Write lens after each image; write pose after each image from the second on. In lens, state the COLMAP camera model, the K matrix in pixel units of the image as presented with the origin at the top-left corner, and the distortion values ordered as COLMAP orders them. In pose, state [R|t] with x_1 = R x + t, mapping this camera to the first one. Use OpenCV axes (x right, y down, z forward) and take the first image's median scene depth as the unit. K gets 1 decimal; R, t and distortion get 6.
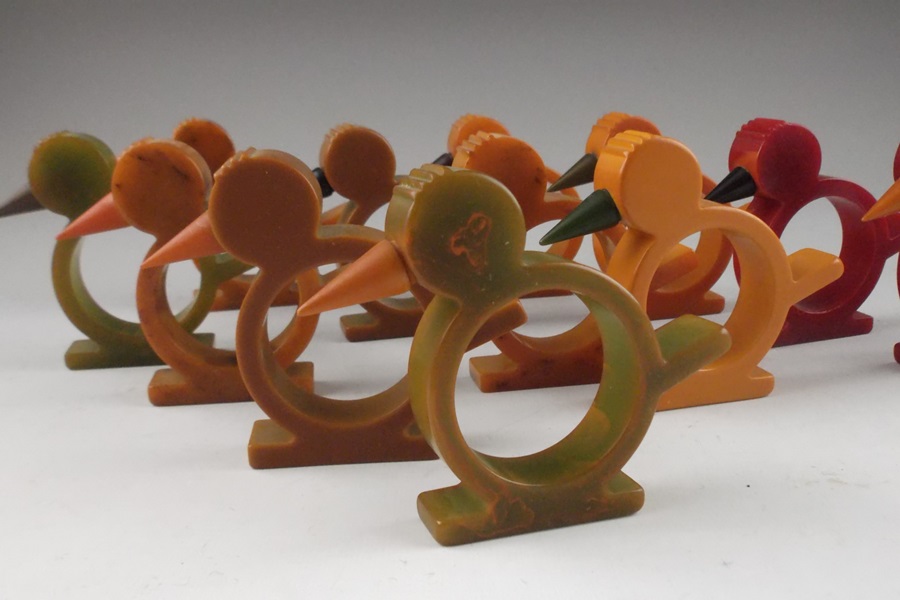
lens RADIAL K [[812.1, 0, 452.3], [0, 812.1, 298.5], [0, 0, 1]] dist [0.009363, -0.006055]
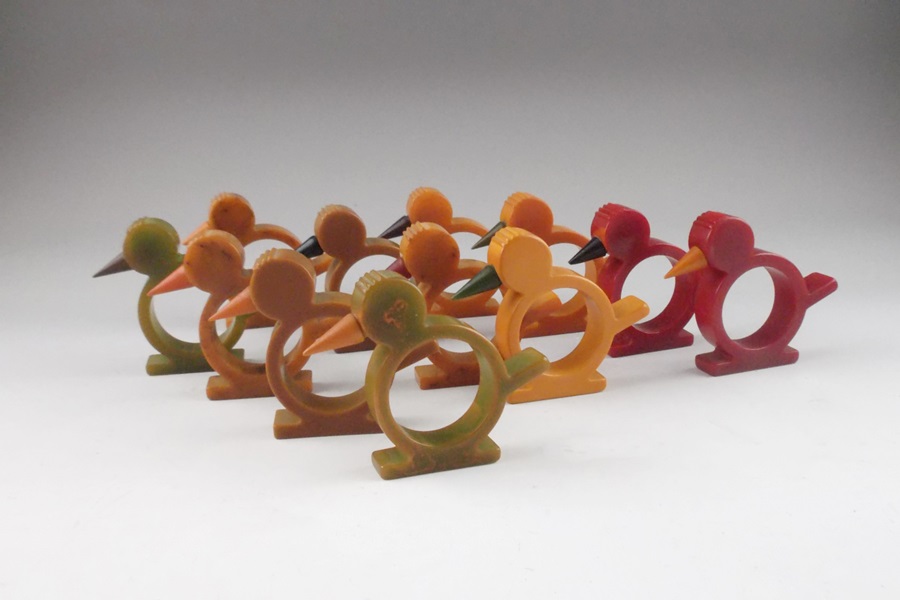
lens RADIAL K [[812.1, 0, 451.6], [0, 812.1, 301.7], [0, 0, 1]] dist [0.009363, -0.006055]
pose [[0.999981, -0.006046, 0.001083, 0.100260], [0.006007, 0.999438, 0.032965, -0.109524], [-0.001282, -0.032957, 0.999456, -0.577590]]
